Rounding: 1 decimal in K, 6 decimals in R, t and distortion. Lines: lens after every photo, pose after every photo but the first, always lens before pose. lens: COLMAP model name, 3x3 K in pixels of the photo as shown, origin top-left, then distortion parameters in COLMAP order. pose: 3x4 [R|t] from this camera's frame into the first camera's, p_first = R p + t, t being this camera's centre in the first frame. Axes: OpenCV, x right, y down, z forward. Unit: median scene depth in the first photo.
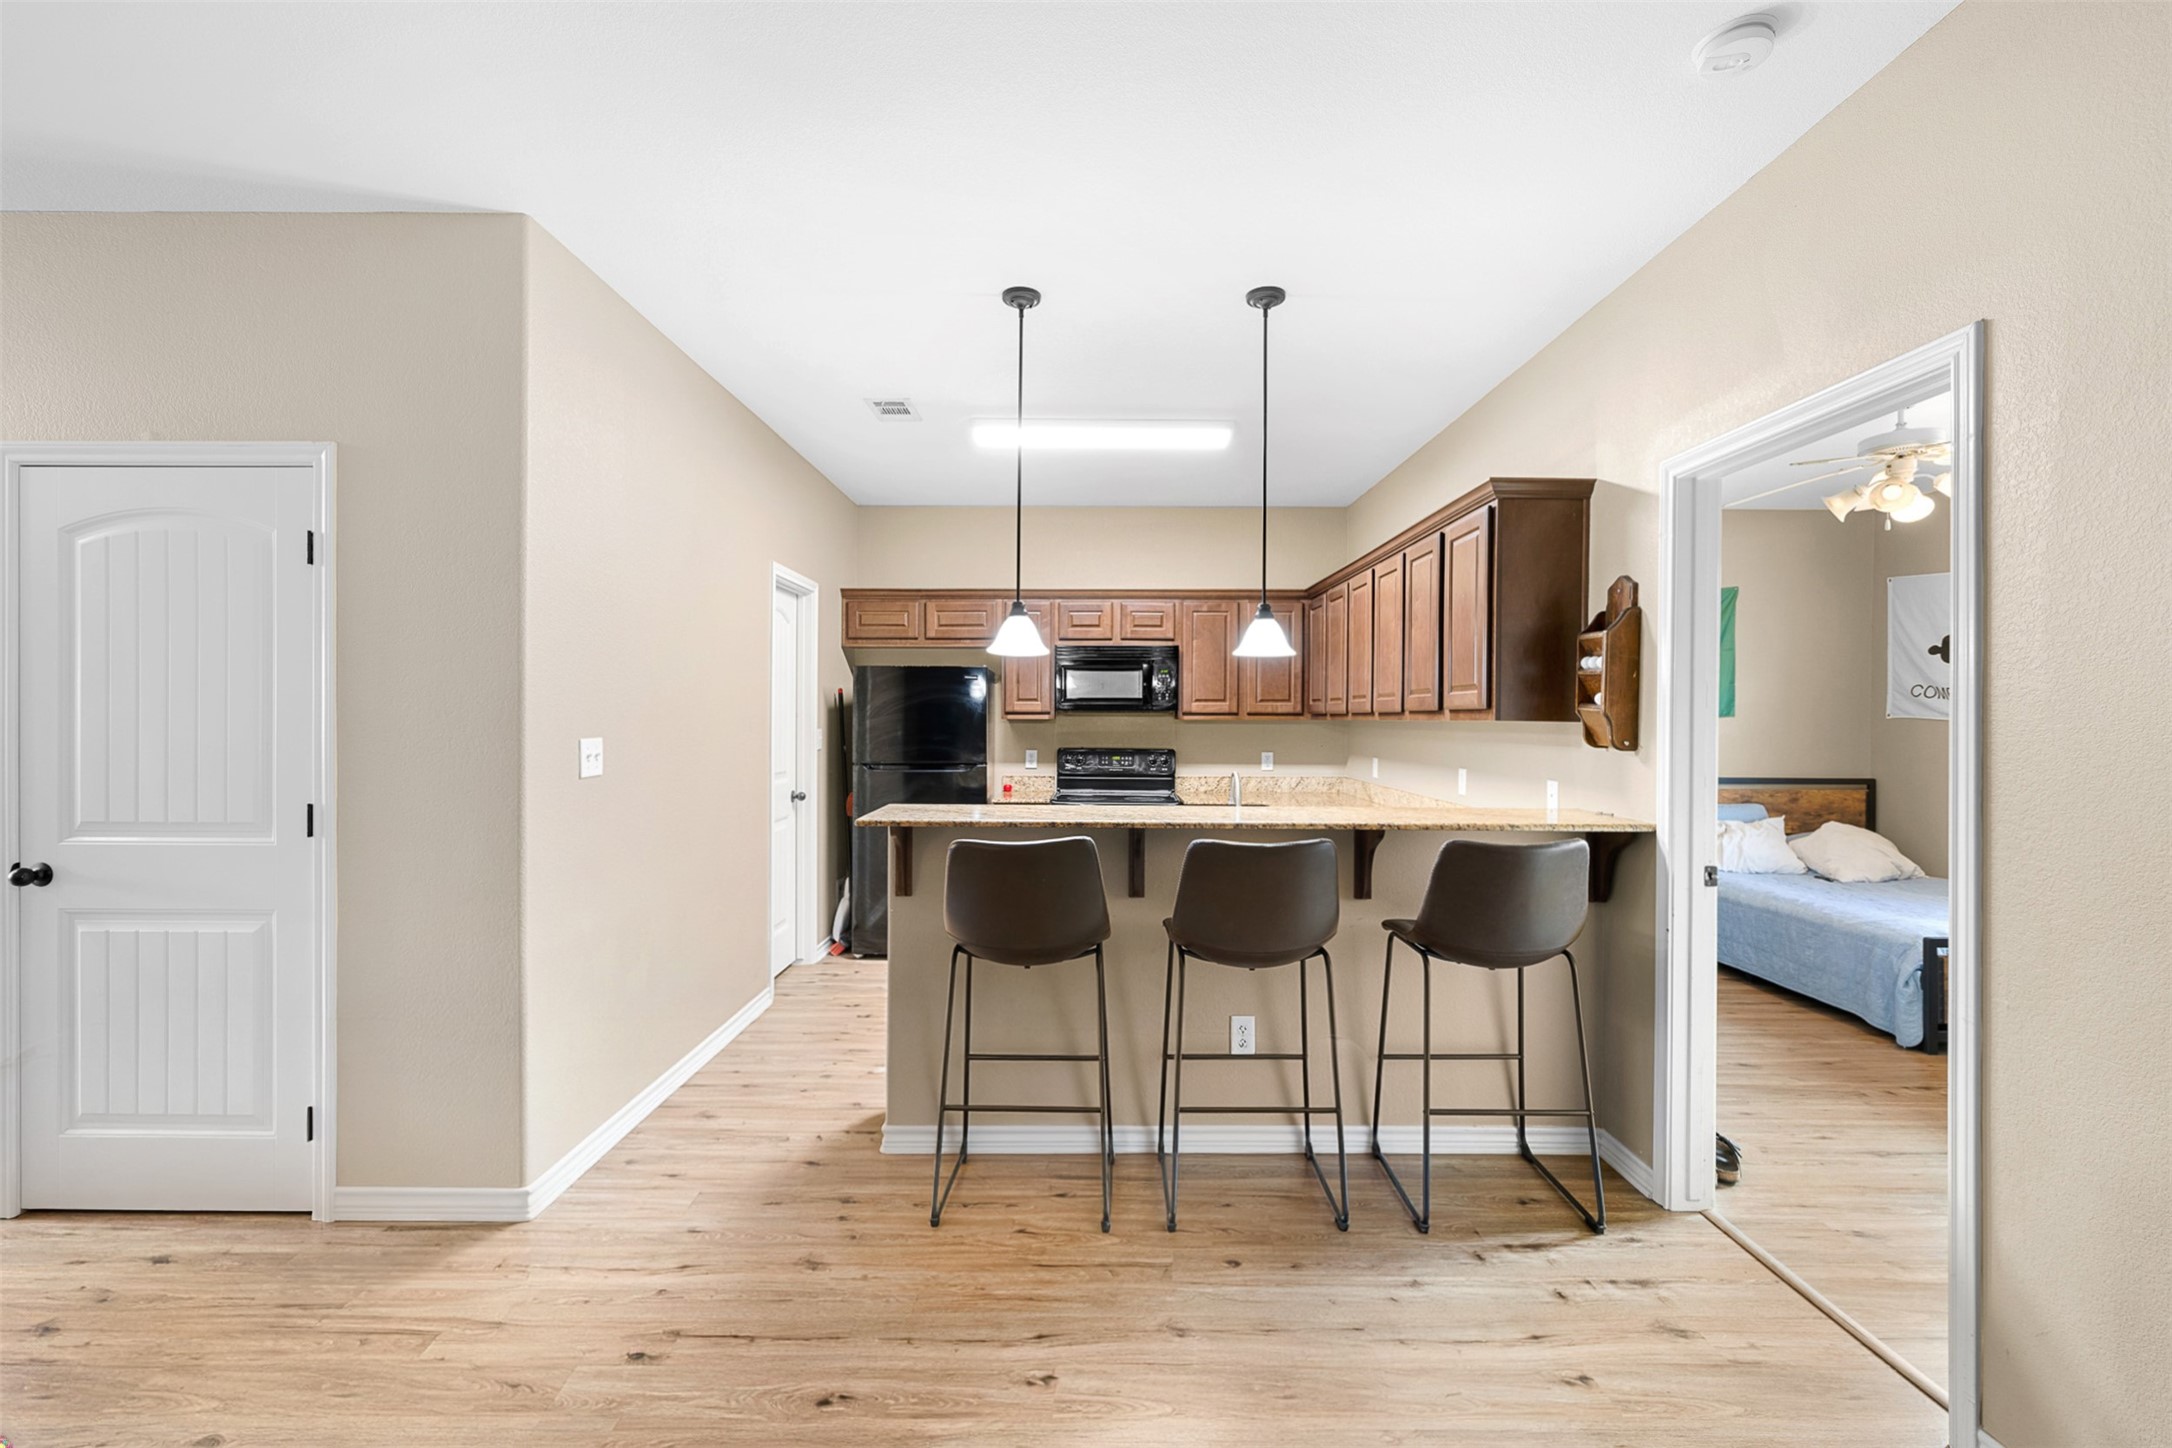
lens RADIAL K [[919.8, 0, 1083.6], [0, 919.8, 713.1], [0, 0, 1]] dist [0.004738, -0.000153]
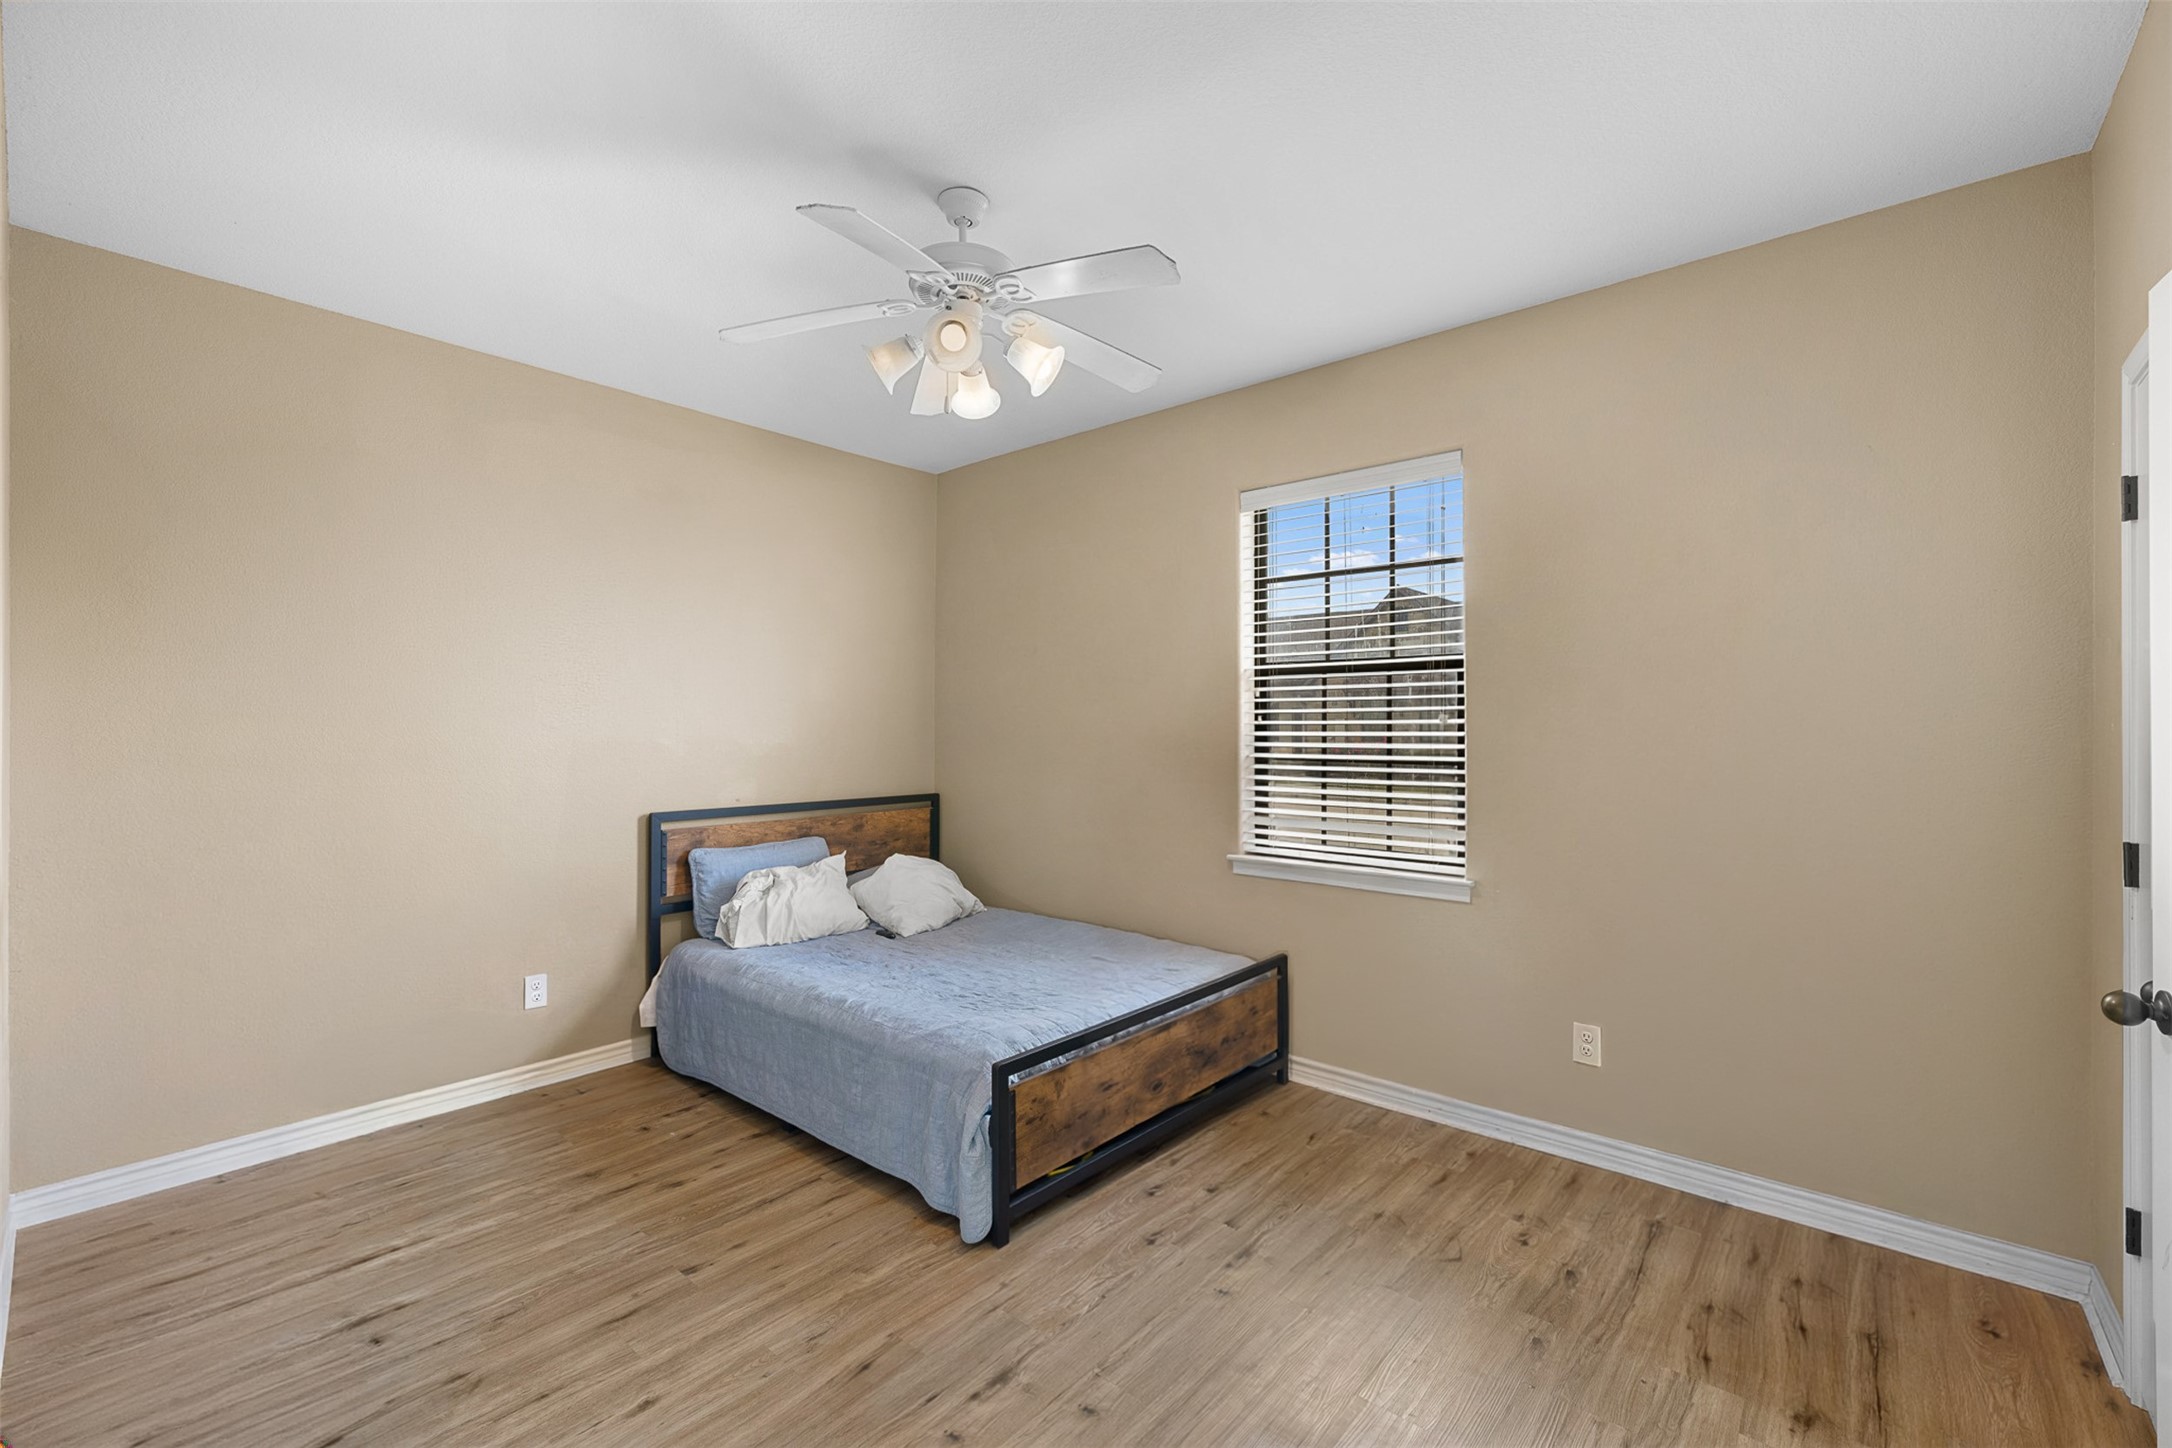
lens RADIAL K [[919.8, 0, 1085.9], [0, 919.8, 722.6], [0, 0, 1]] dist [0.004738, -0.000153]
pose [[0.649817, -0.002778, 0.760085, 0.333708], [0.001292, 0.999996, 0.002550, 0.005276], [-0.760089, -0.000675, 0.649818, 0.382801]]
